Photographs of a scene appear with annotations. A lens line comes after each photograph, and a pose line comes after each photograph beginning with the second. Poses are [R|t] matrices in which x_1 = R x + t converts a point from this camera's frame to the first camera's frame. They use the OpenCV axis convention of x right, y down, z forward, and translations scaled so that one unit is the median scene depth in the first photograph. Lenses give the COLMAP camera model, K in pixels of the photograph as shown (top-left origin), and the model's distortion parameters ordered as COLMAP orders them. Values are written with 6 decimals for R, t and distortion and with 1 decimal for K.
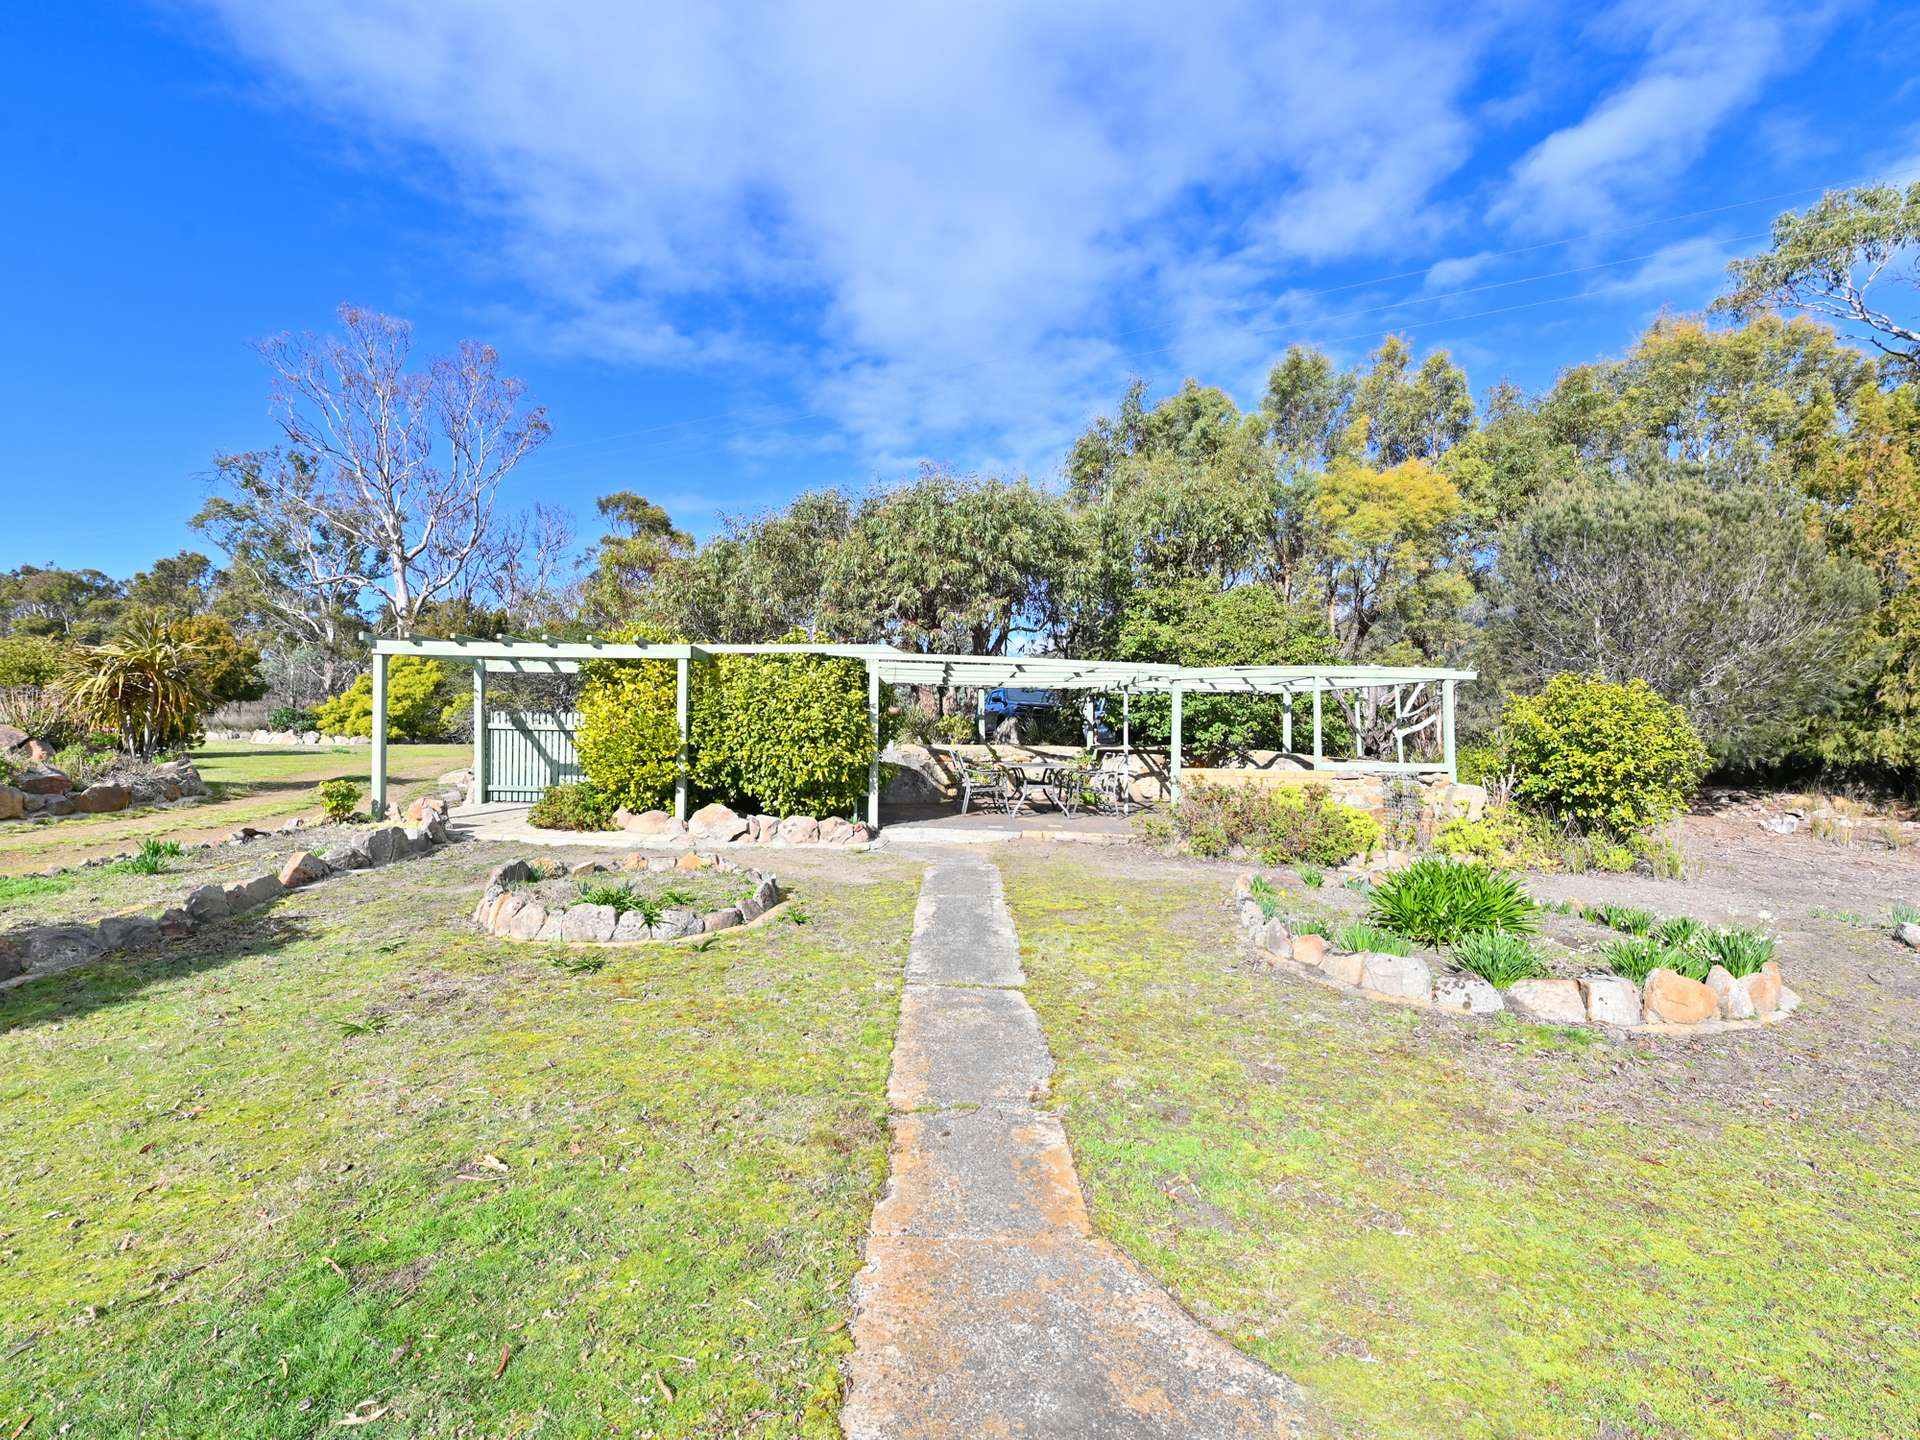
lens RADIAL K [[885.8, 0, 930.2], [0, 885.8, 718.4], [0, 0, 1]] dist [-0.017063, -0.000898]
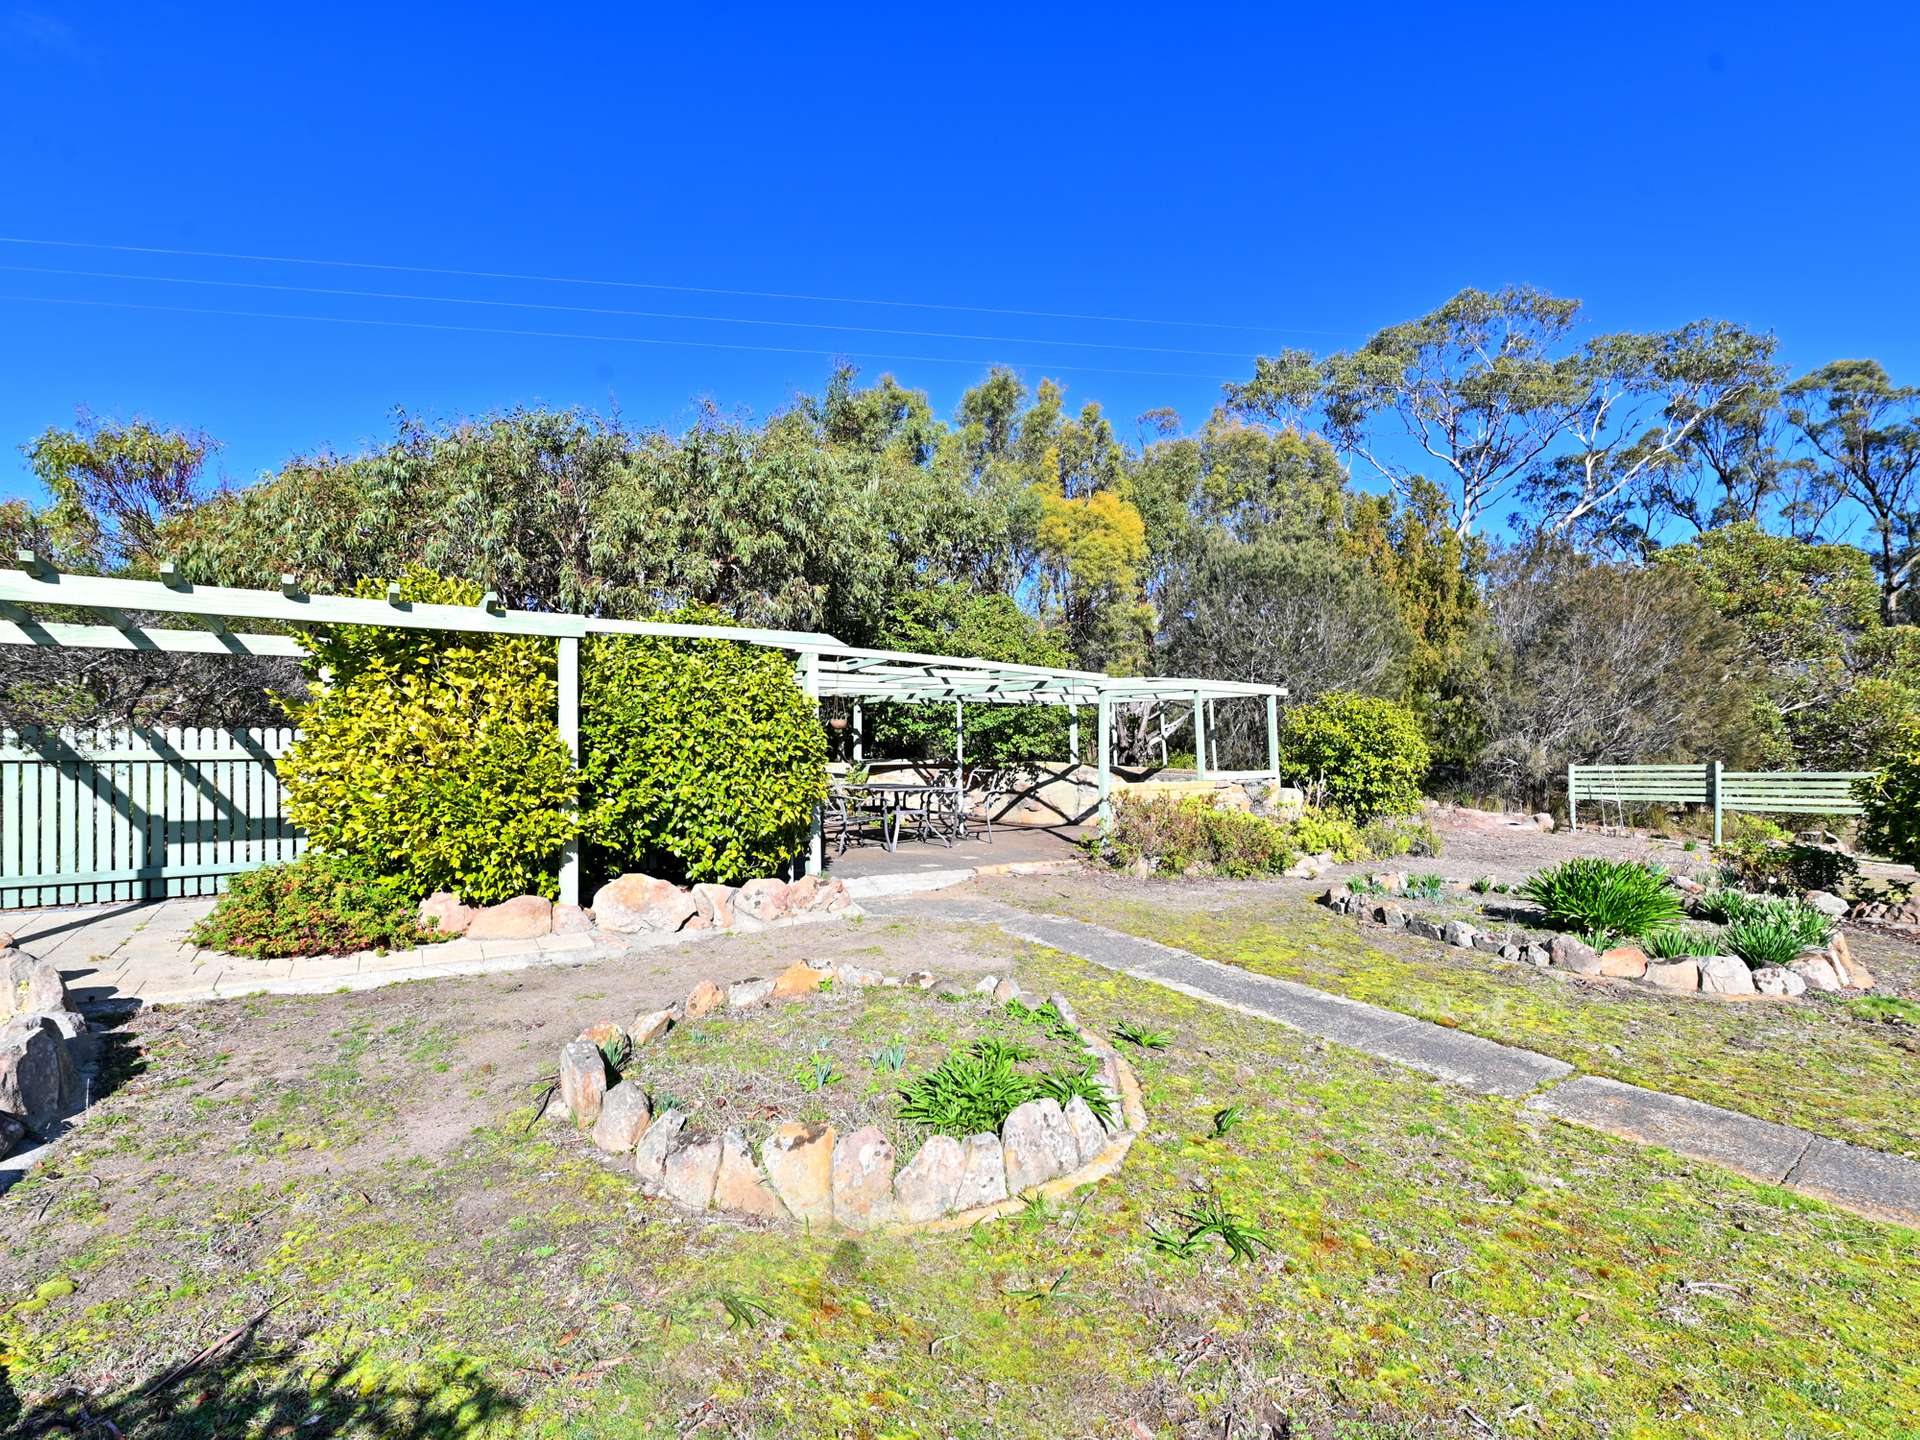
lens RADIAL K [[885.8, 0, 930.2], [0, 885.8, 718.4], [0, 0, 1]] dist [-0.017063, -0.000898]
pose [[0.796163, 0.002386, 0.605077, -0.445227], [0.002254, 0.999974, -0.006909, -0.007652], [-0.605077, 0.006865, 0.796137, 0.373701]]
